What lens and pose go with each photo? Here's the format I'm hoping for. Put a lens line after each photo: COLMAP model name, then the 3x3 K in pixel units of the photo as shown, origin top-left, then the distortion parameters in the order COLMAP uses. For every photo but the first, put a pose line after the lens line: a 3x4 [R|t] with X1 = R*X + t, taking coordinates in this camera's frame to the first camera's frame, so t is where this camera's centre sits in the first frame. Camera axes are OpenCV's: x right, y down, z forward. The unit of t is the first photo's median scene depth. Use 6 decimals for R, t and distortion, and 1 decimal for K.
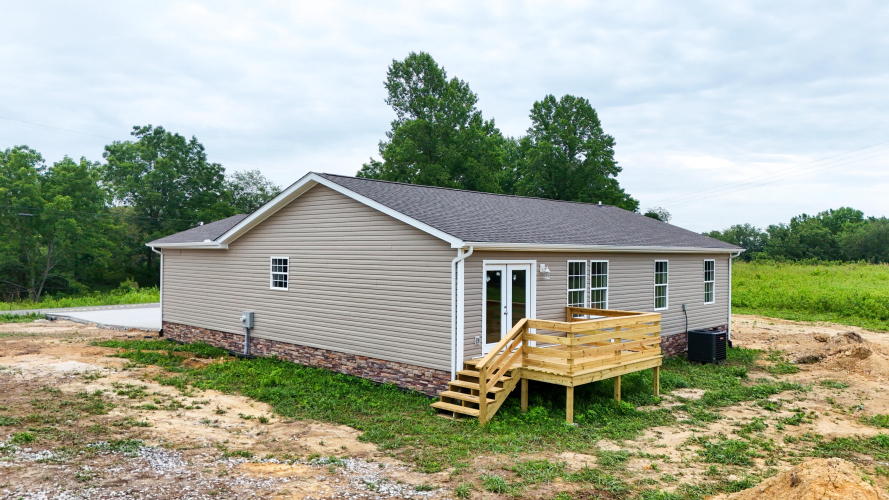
lens RADIAL K [[654.6, 0, 444.5], [0, 654.6, 250.0], [0, 0, 1]] dist [0.067291, -0.003233]
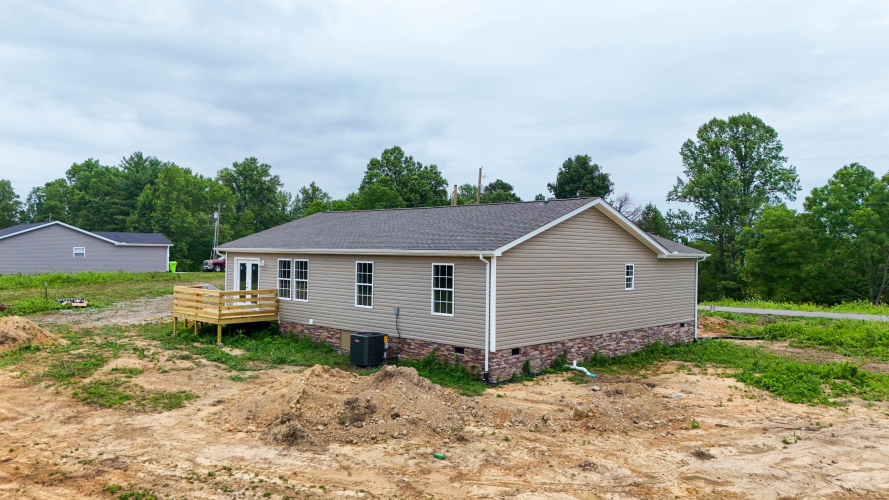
lens RADIAL K [[654.6, 0, 444.5], [0, 654.6, 250.0], [0, 0, 1]] dist [0.067291, -0.003233]
pose [[0.005837, -0.013115, -0.999897, 1.635257], [-0.009178, 0.999871, -0.013168, 0.011093], [0.999941, 0.009254, 0.005716, 1.308772]]
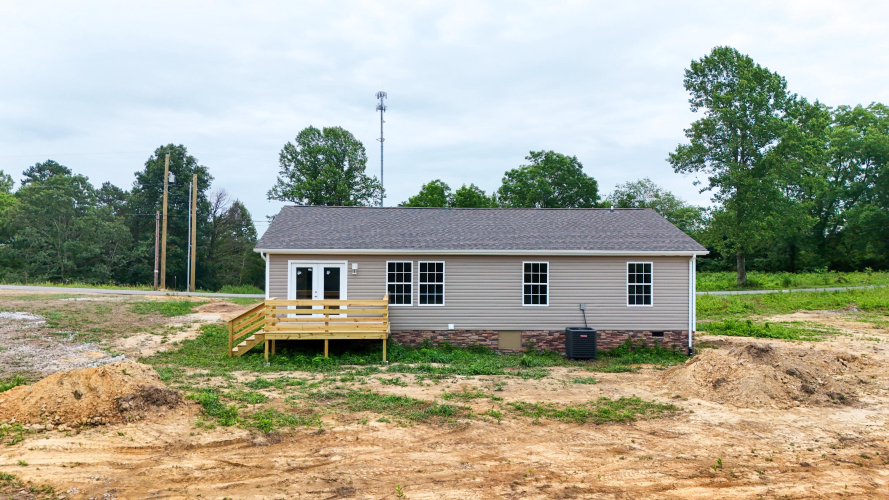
lens RADIAL K [[654.6, 0, 444.5], [0, 654.6, 250.0], [0, 0, 1]] dist [0.067291, -0.003233]
pose [[0.728760, -0.008682, -0.684714, 1.141393], [0.003667, 0.999955, -0.008776, 0.004829], [0.684760, 0.003885, 0.728759, 0.090469]]
